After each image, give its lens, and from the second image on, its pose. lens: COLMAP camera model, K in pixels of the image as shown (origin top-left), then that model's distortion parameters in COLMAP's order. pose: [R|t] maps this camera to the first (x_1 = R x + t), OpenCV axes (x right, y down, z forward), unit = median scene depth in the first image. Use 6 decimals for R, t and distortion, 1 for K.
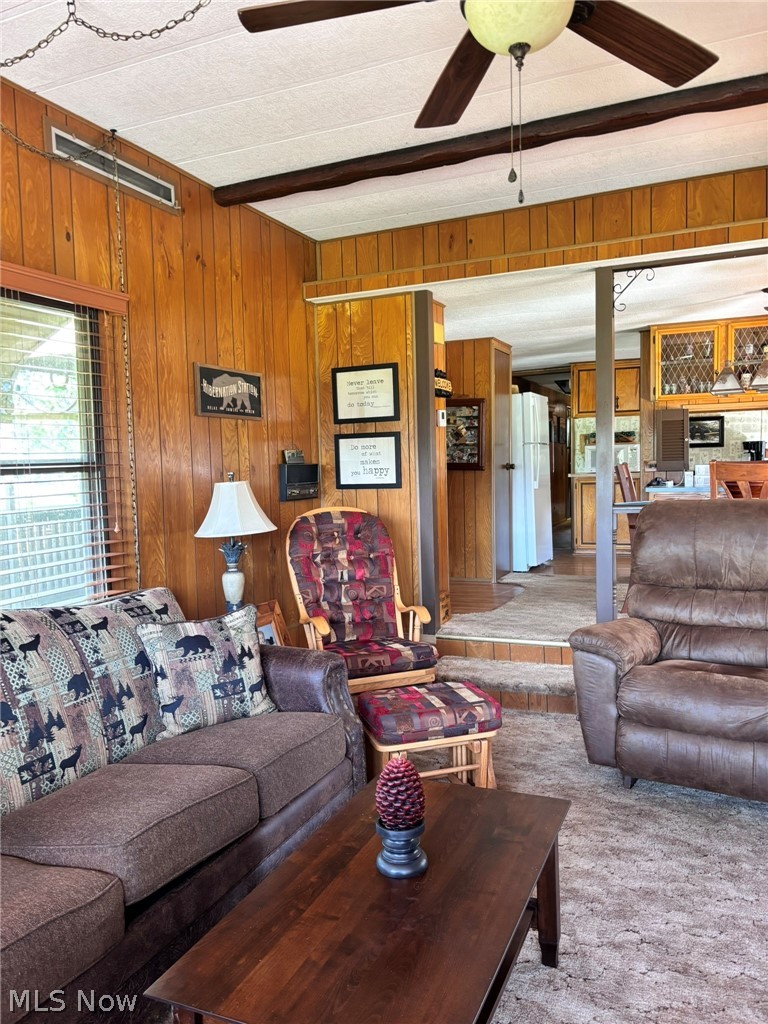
lens RADIAL K [[766.8, 0, 385.8], [0, 766.8, 512.8], [0, 0, 1]] dist [0.010859, -0.024715]
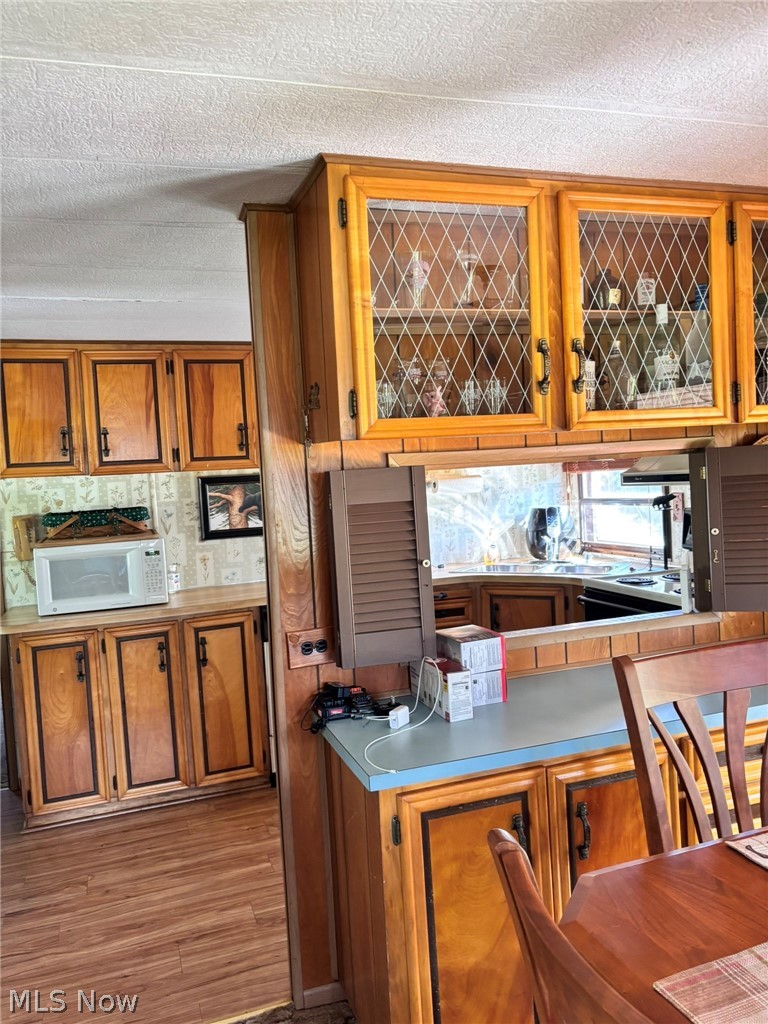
lens RADIAL K [[766.8, 0, 392.5], [0, 766.8, 510.8], [0, 0, 1]] dist [0.010859, -0.024715]
pose [[0.729267, -0.048775, 0.682489, 0.128447], [0.084661, 0.996223, -0.019268, -0.085352], [-0.678972, 0.071832, 0.730642, 0.593342]]
